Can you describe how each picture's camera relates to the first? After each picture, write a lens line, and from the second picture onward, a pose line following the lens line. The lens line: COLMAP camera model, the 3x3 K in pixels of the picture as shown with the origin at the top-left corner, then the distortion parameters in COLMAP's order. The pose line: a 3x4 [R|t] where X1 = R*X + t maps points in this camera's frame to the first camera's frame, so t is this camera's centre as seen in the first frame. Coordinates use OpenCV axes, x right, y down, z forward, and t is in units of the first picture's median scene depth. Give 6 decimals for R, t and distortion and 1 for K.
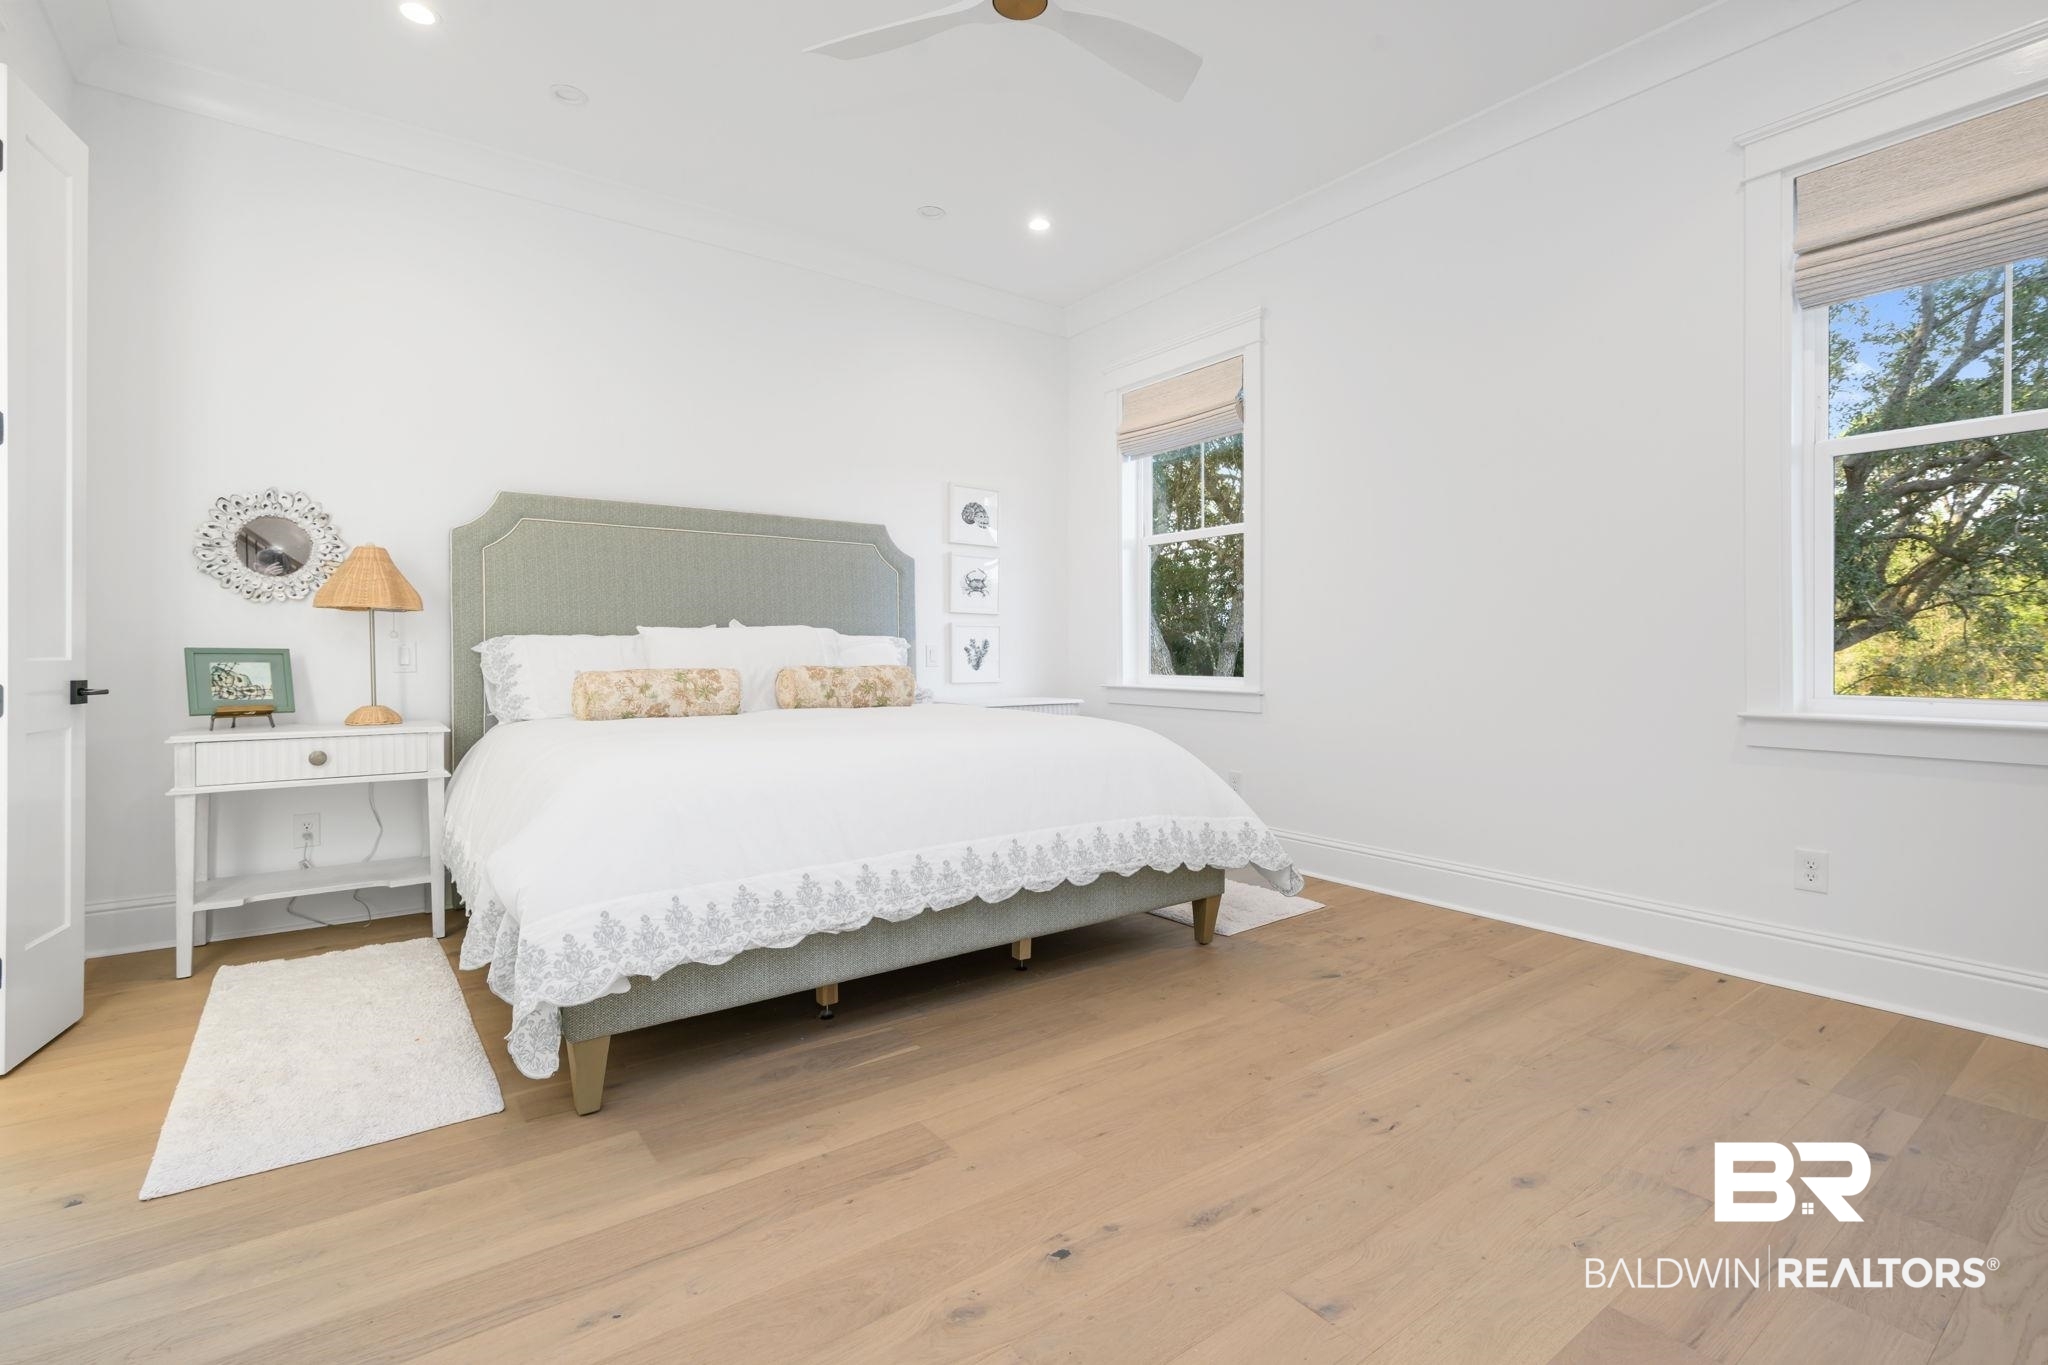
lens RADIAL K [[940.6, 0, 1033.5], [0, 940.6, 664.6], [0, 0, 1]] dist [-0.000021, -0.001431]
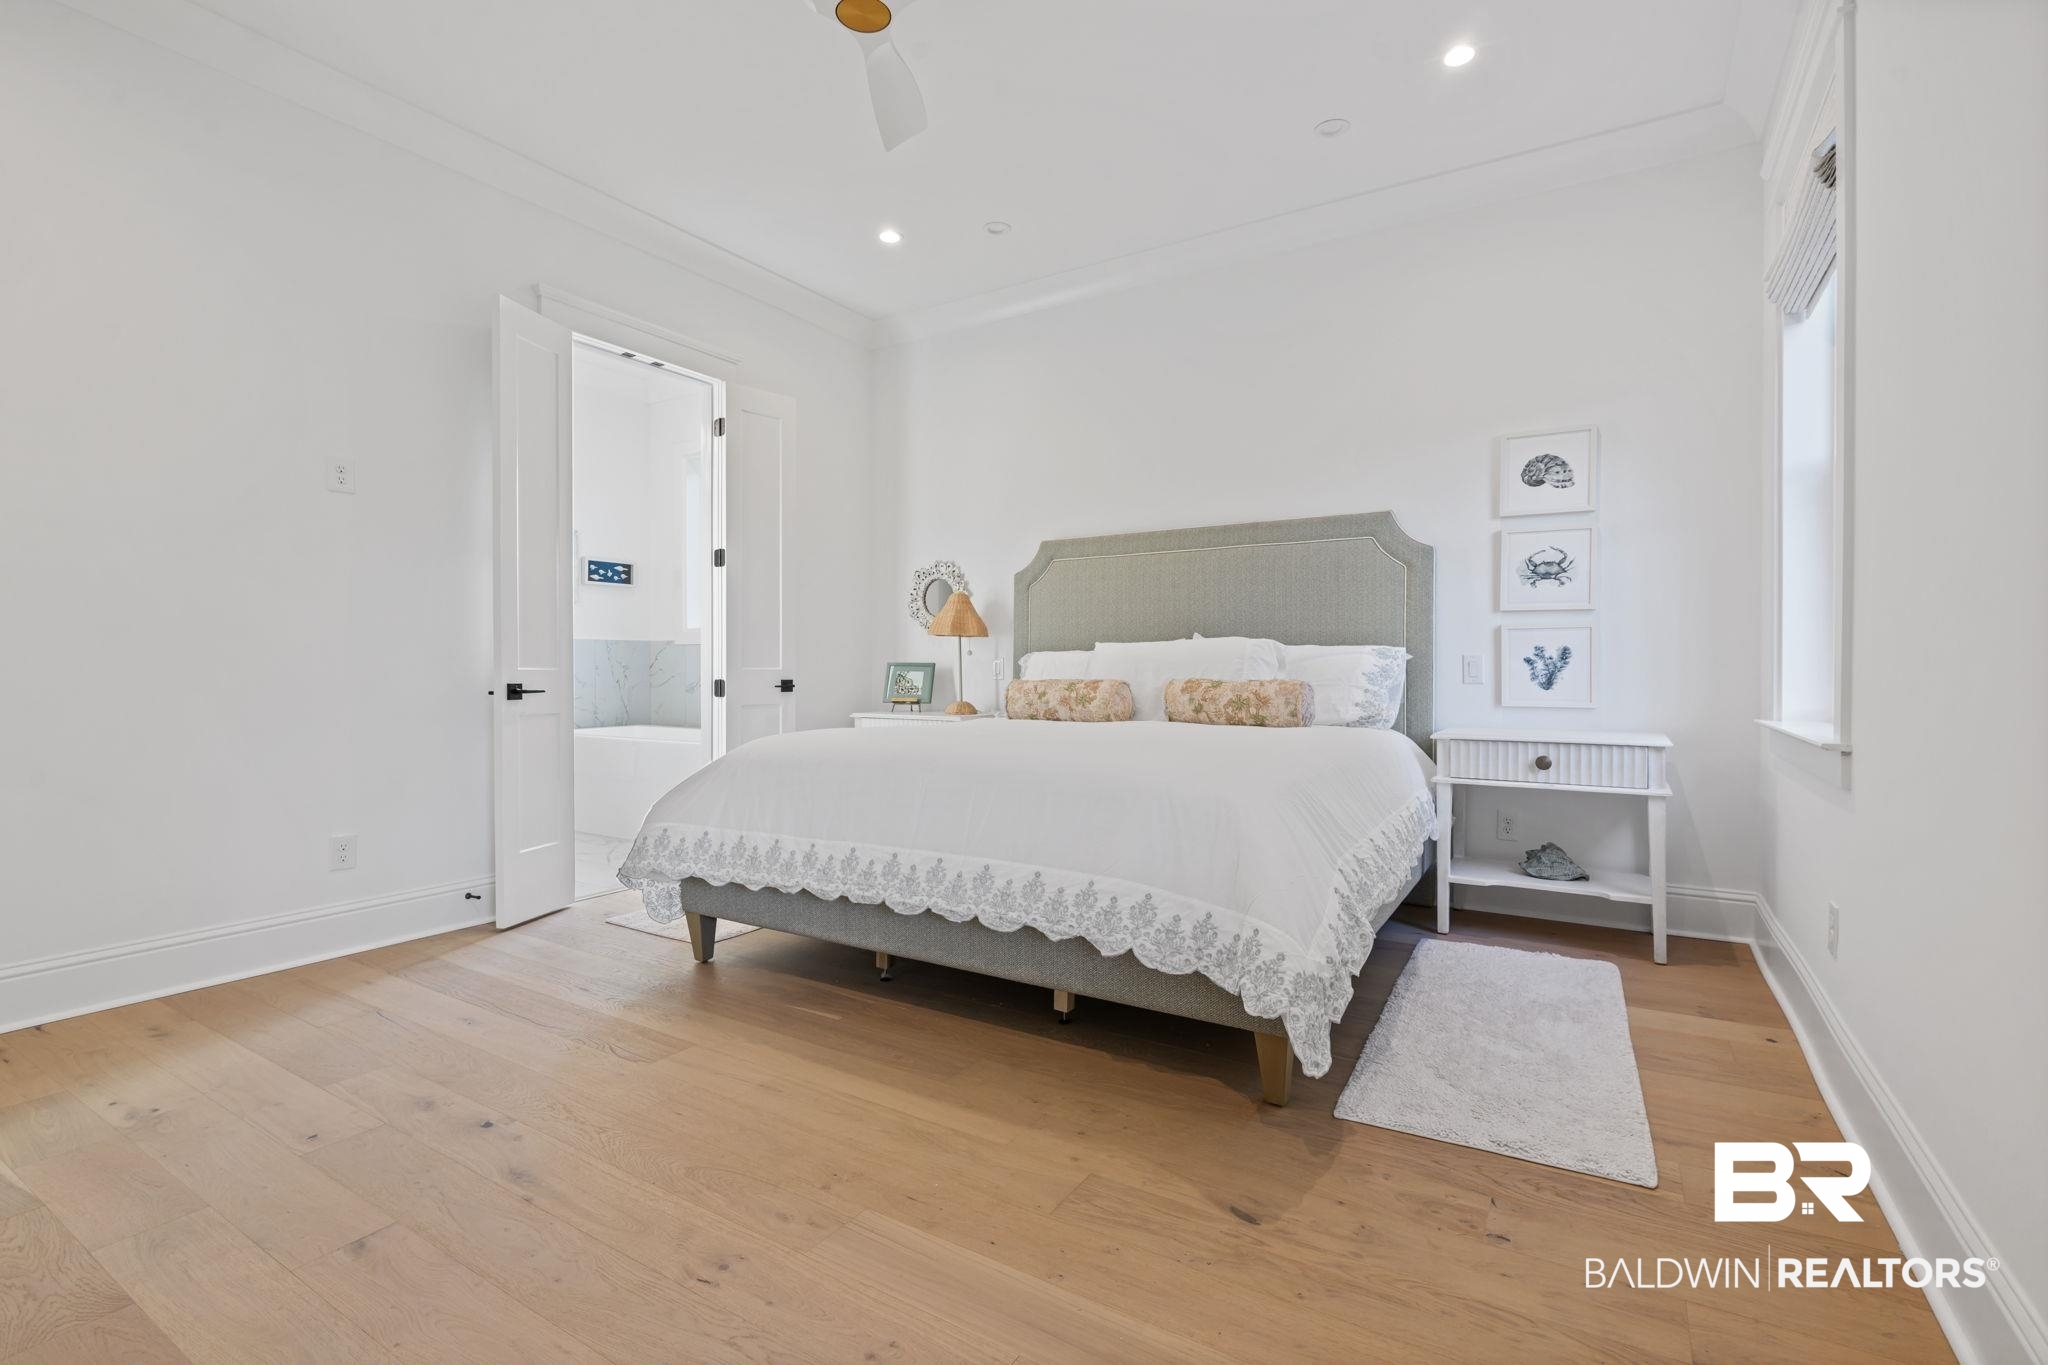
lens RADIAL K [[940.6, 0, 1029.1], [0, 940.6, 678.4], [0, 0, 1]] dist [-0.000021, -0.001431]
pose [[0.356603, 0.012039, -0.934178, 0.673780], [-0.012551, 0.999888, 0.008095, -0.005240], [0.934172, 0.008838, 0.356715, 0.550485]]
